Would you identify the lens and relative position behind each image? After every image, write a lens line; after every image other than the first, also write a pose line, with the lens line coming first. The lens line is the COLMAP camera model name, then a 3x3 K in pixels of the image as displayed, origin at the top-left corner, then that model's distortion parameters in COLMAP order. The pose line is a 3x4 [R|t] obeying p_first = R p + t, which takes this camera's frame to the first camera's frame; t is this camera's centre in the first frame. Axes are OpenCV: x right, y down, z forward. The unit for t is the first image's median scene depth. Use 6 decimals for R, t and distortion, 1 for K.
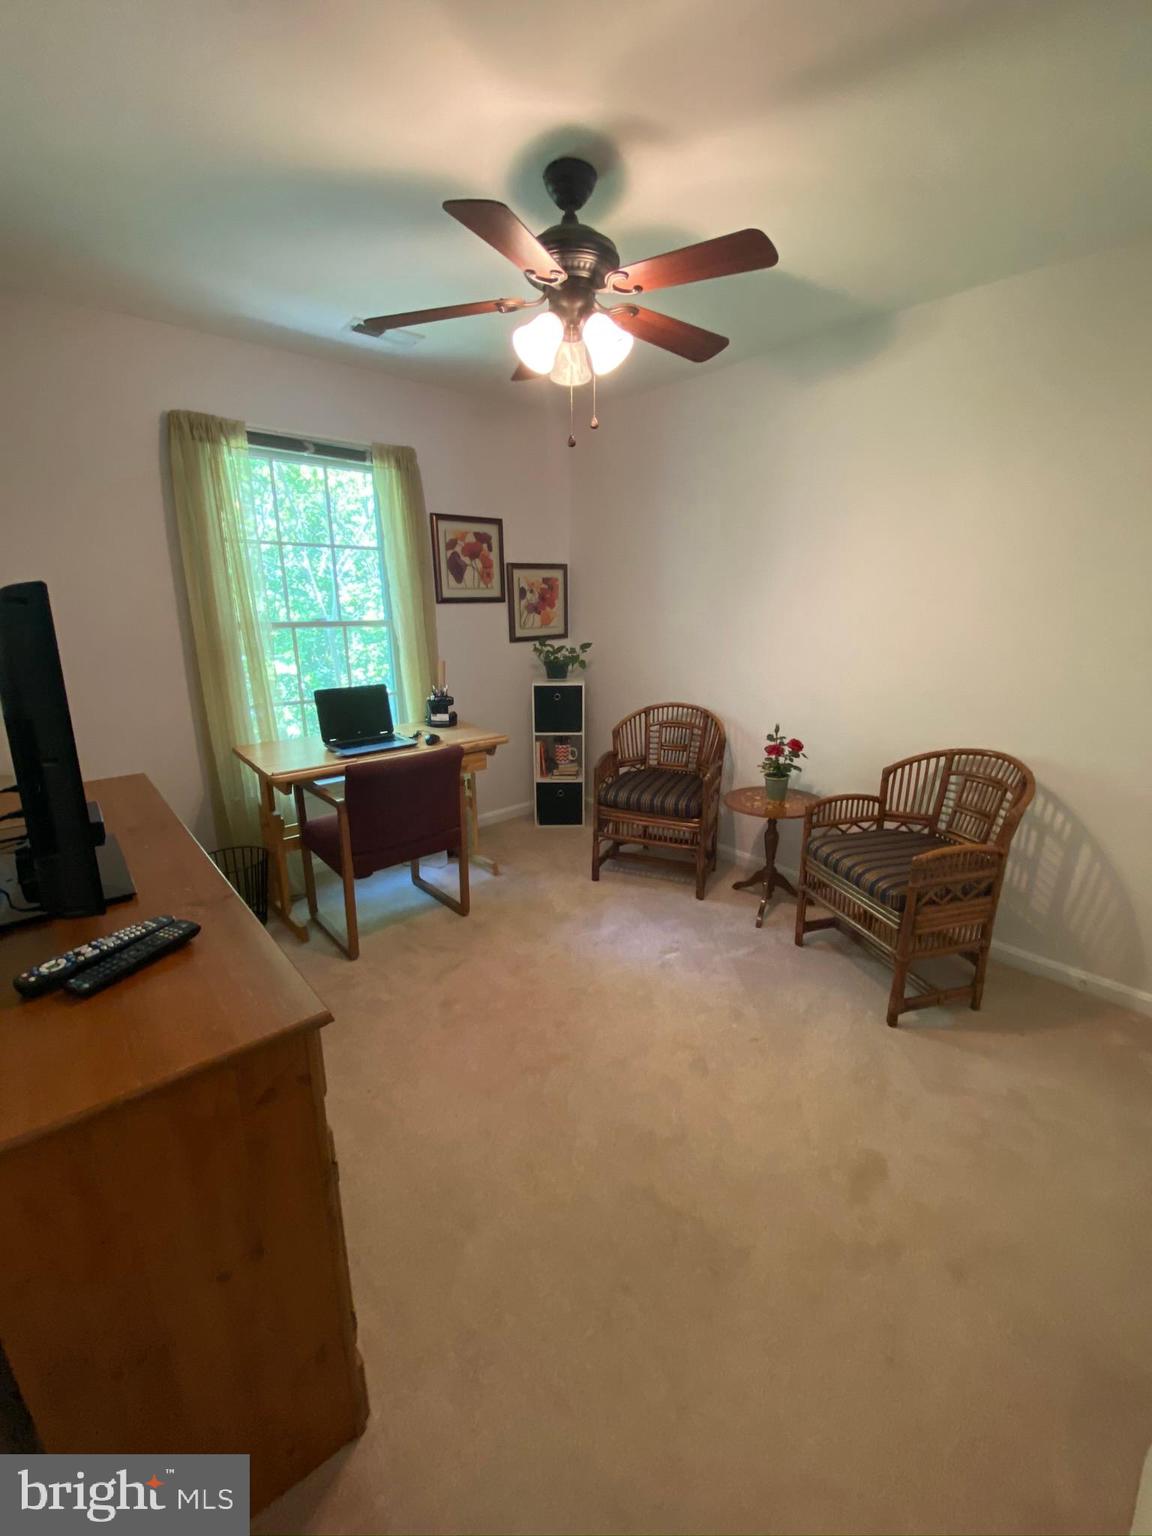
lens RADIAL K [[629.8, 0, 572.4], [0, 629.8, 764.6], [0, 0, 1]] dist [0.008367, -0.015940]
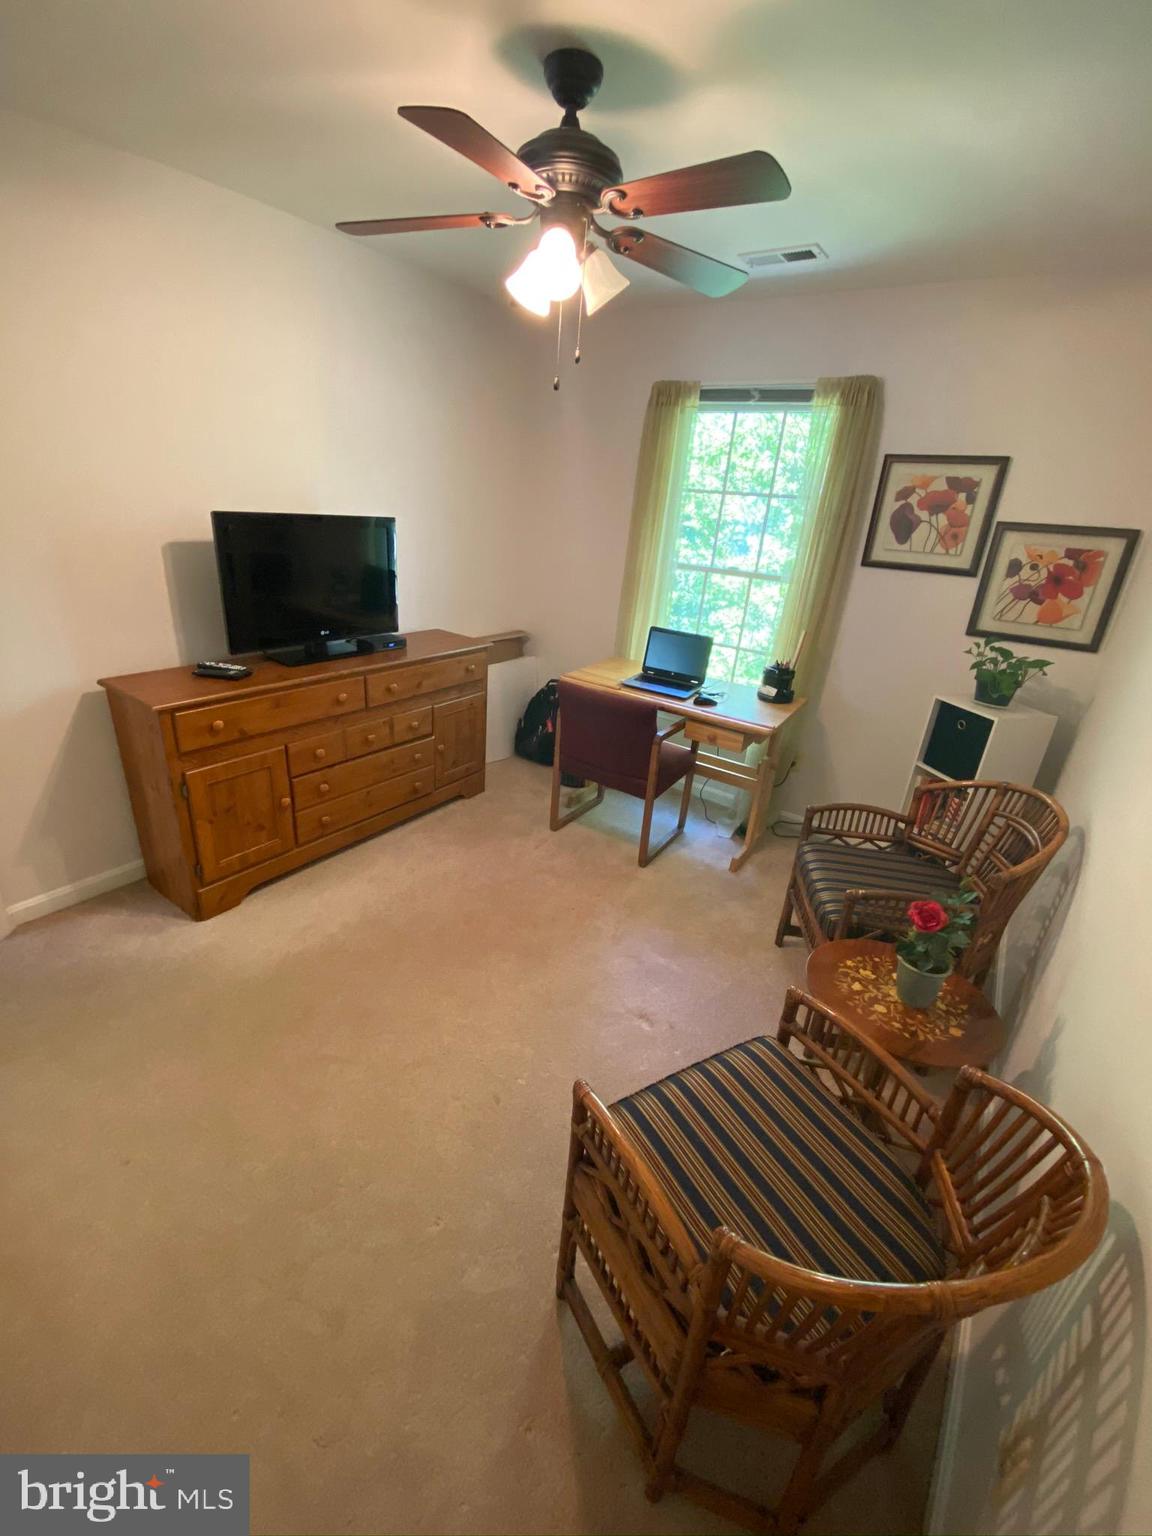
lens RADIAL K [[629.8, 0, 572.4], [0, 629.8, 764.6], [0, 0, 1]] dist [0.008367, -0.015940]
pose [[0.248172, 0.377754, -0.892027, 0.522856], [-0.328182, 0.899167, 0.289474, -0.132645], [0.911431, 0.220908, 0.347120, 0.411853]]
